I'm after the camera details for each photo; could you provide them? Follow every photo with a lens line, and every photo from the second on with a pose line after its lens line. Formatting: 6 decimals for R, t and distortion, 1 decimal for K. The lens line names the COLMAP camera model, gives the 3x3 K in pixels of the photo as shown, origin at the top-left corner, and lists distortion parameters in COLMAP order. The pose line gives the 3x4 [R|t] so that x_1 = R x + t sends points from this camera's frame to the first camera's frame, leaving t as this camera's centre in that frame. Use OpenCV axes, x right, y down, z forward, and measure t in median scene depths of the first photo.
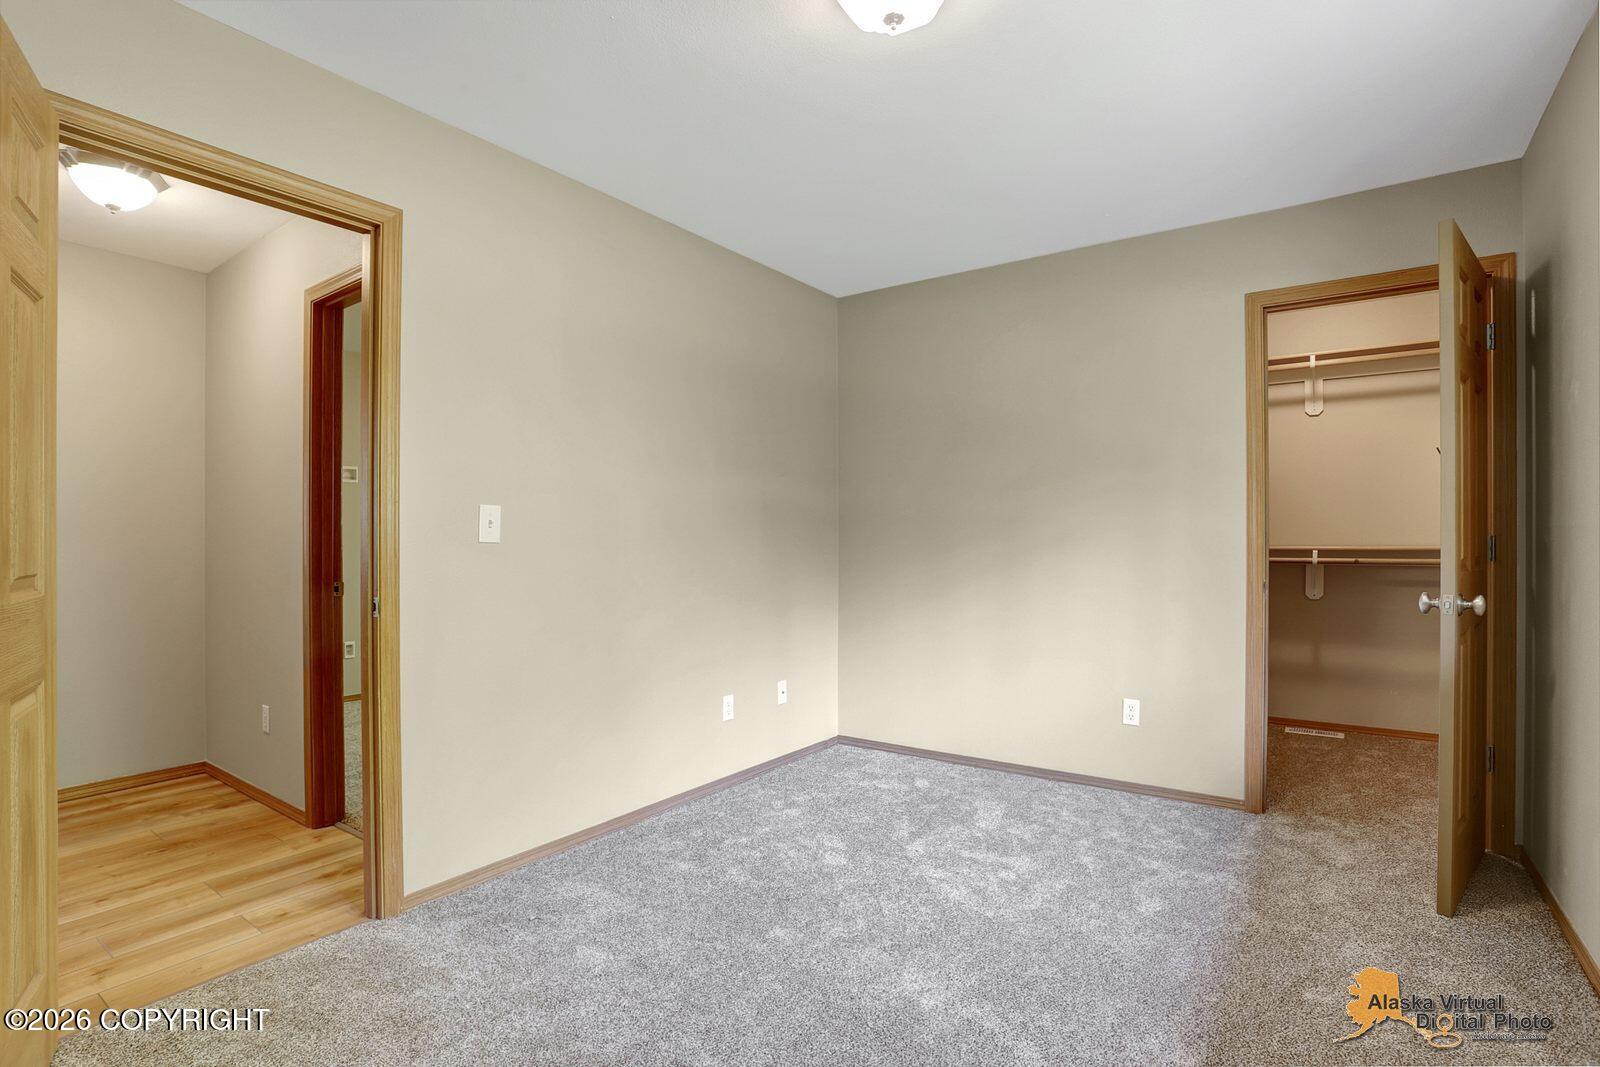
lens RADIAL K [[784.9, 0, 791.1], [0, 784.9, 538.9], [0, 0, 1]] dist [-0.000520, 0.000377]
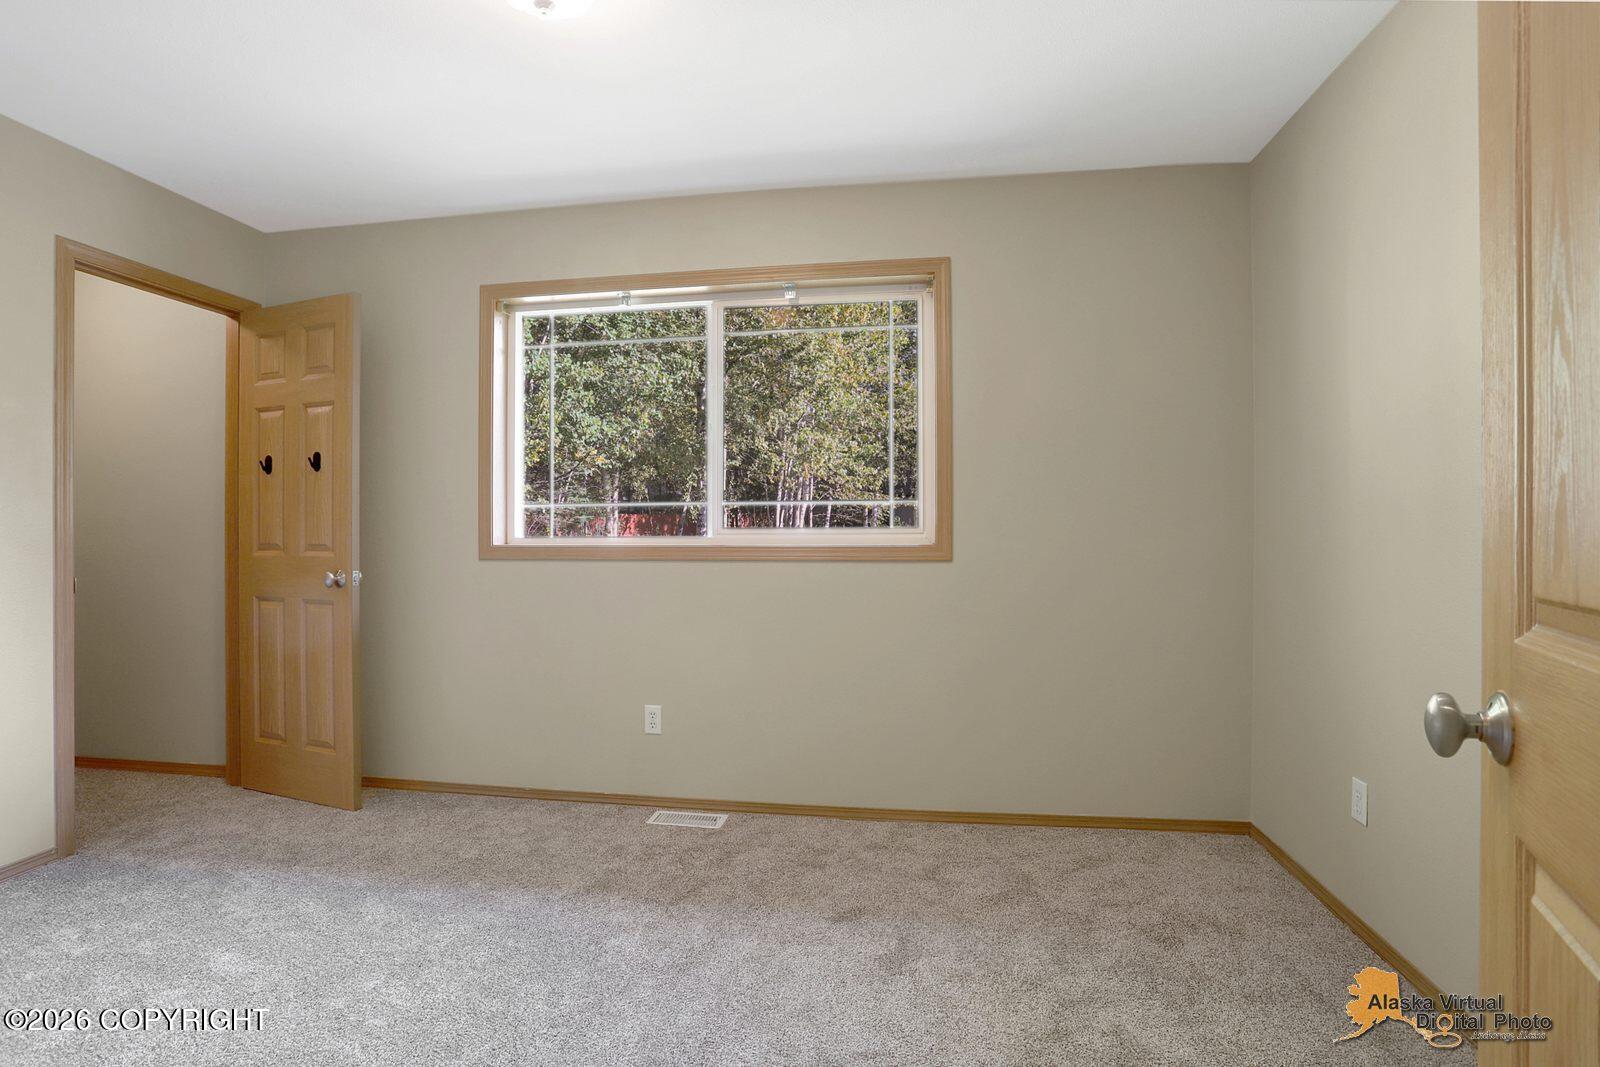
lens RADIAL K [[784.9, 0, 791.1], [0, 784.9, 538.9], [0, 0, 1]] dist [-0.000520, 0.000377]
pose [[-0.428676, 0.004457, 0.903447, -0.558806], [0.012599, 0.999920, 0.001045, 0.020628], [-0.903371, 0.011830, -0.428698, 0.728014]]
